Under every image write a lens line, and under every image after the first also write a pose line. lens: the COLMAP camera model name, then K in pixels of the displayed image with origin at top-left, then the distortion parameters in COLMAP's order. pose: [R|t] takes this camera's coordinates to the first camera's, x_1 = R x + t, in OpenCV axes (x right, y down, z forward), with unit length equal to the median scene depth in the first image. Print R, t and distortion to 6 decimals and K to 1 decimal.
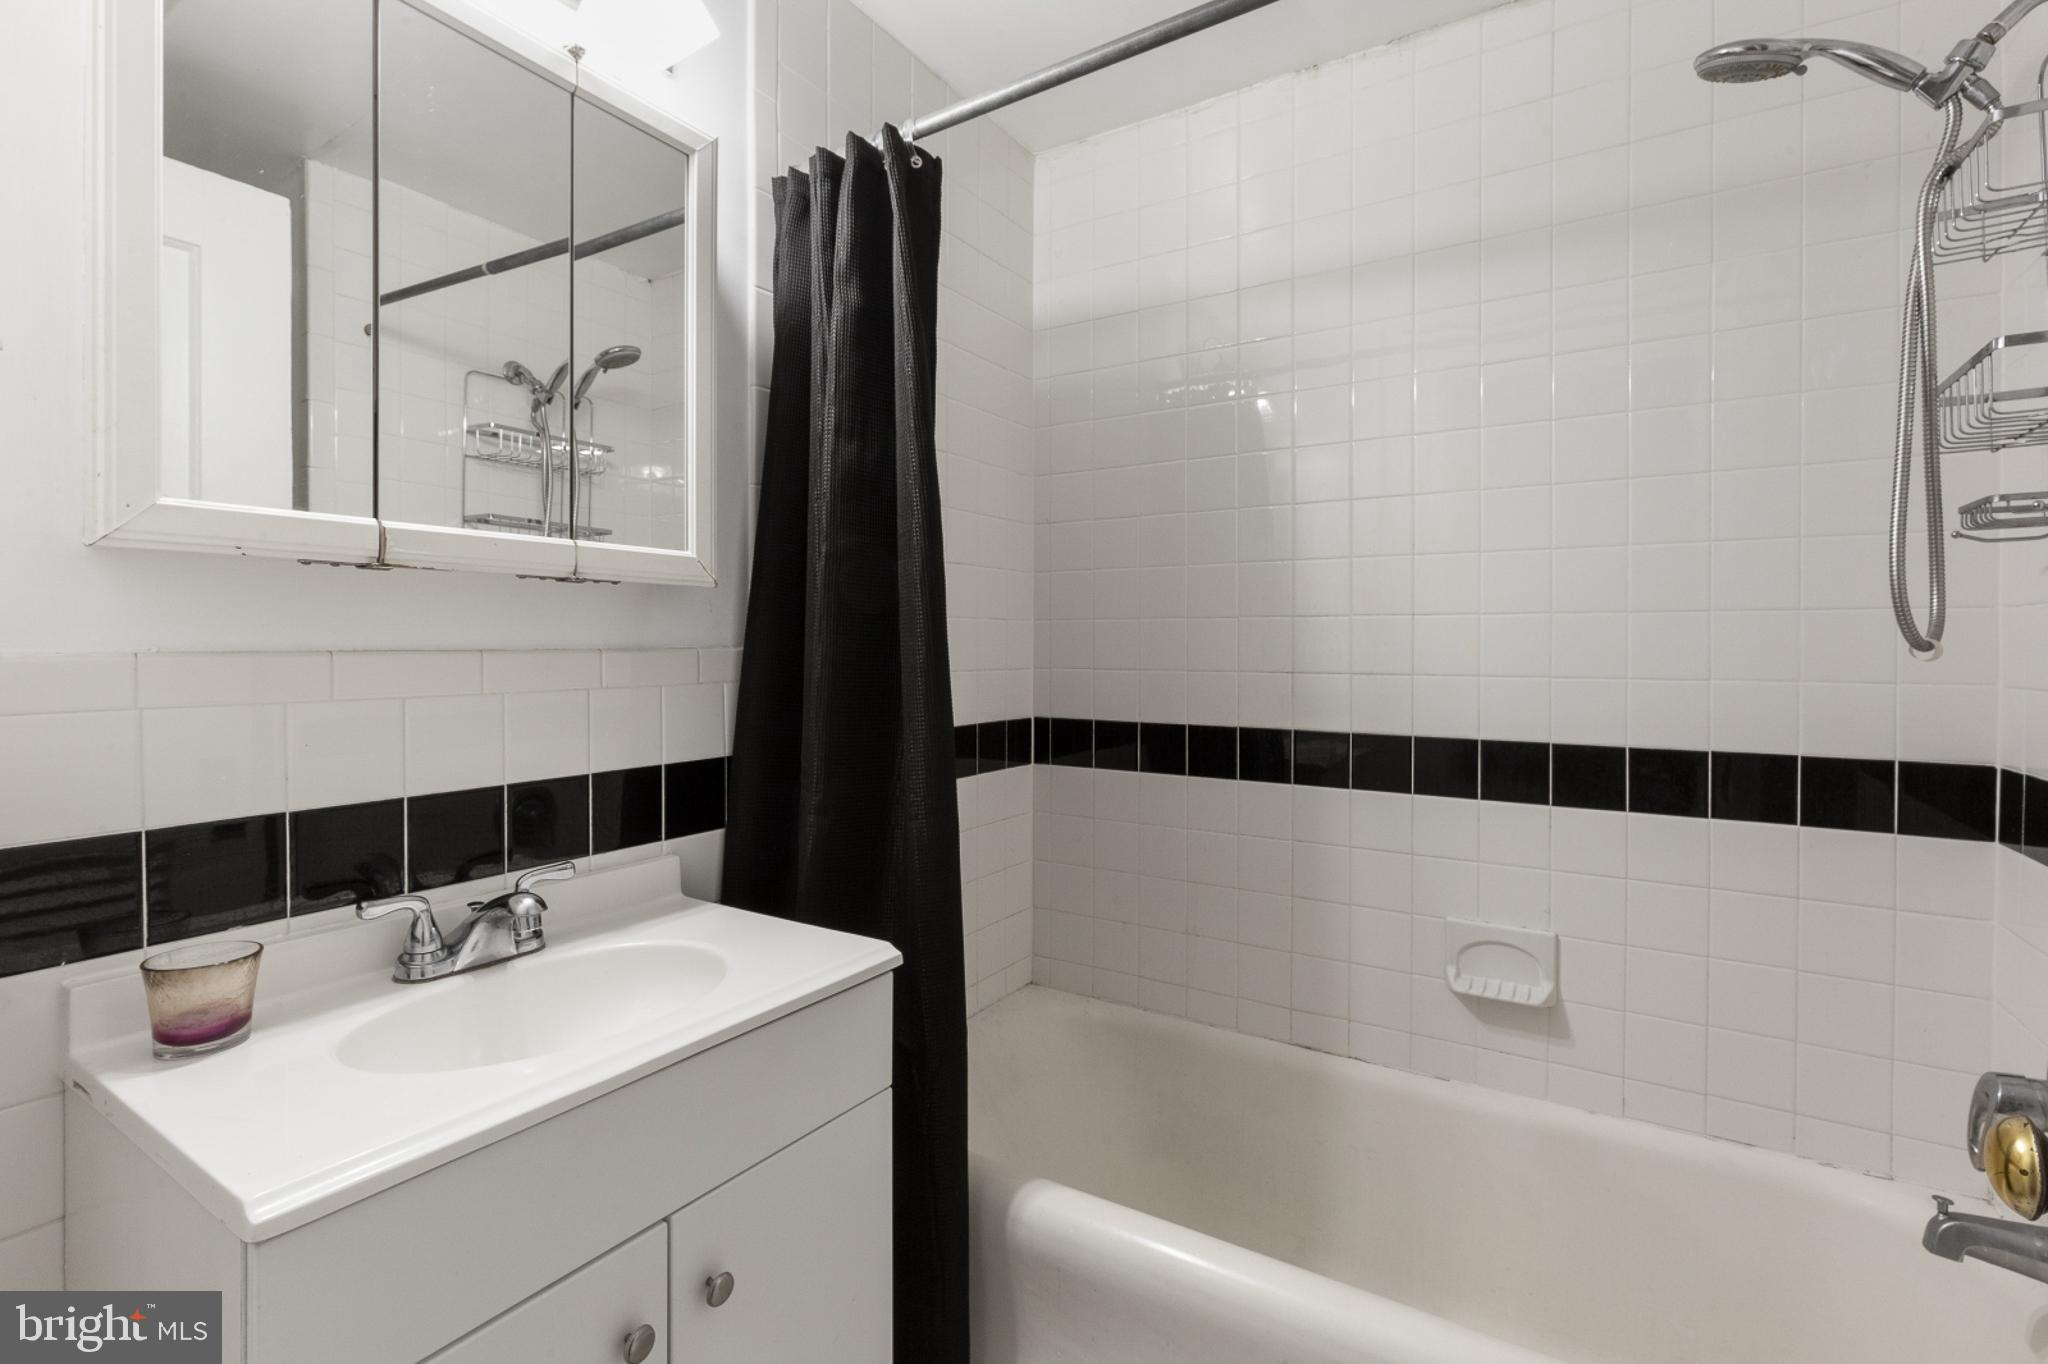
lens RADIAL K [[943.6, 0, 1012.1], [0, 943.6, 632.3], [0, 0, 1]] dist [0.004761, -0.000380]
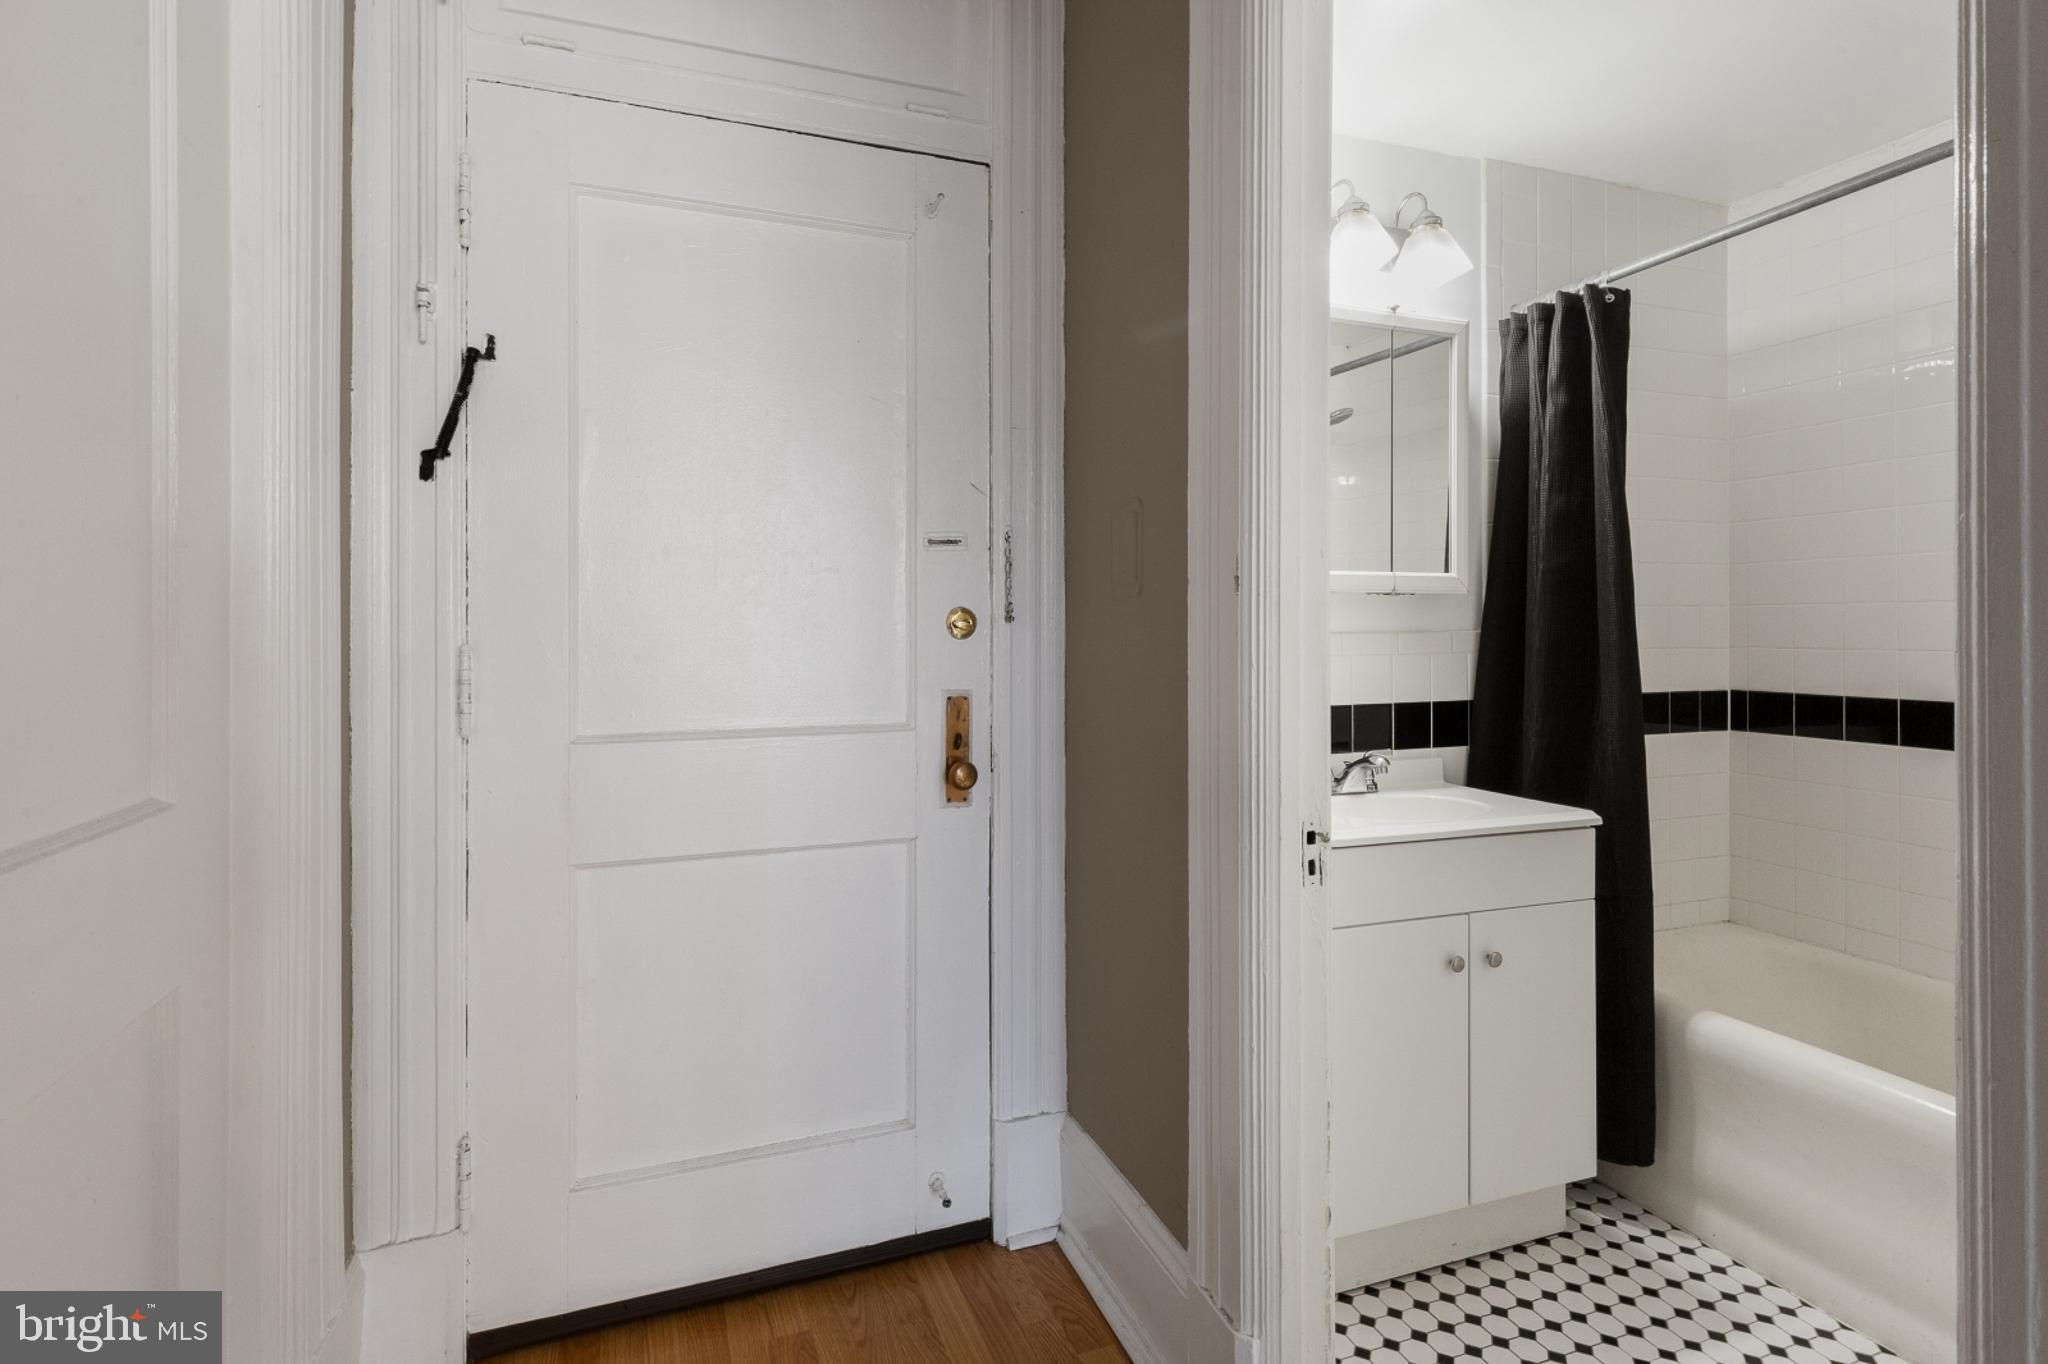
lens RADIAL K [[969.6, 0, 1021.5], [0, 969.6, 633.2], [0, 0, 1]] dist [0.001586, -0.001009]
pose [[0.798193, -0.001201, -0.602401, 0.075660], [0.013691, 0.999776, 0.016148, -0.016027], [0.602247, -0.021136, 0.798030, -0.756278]]
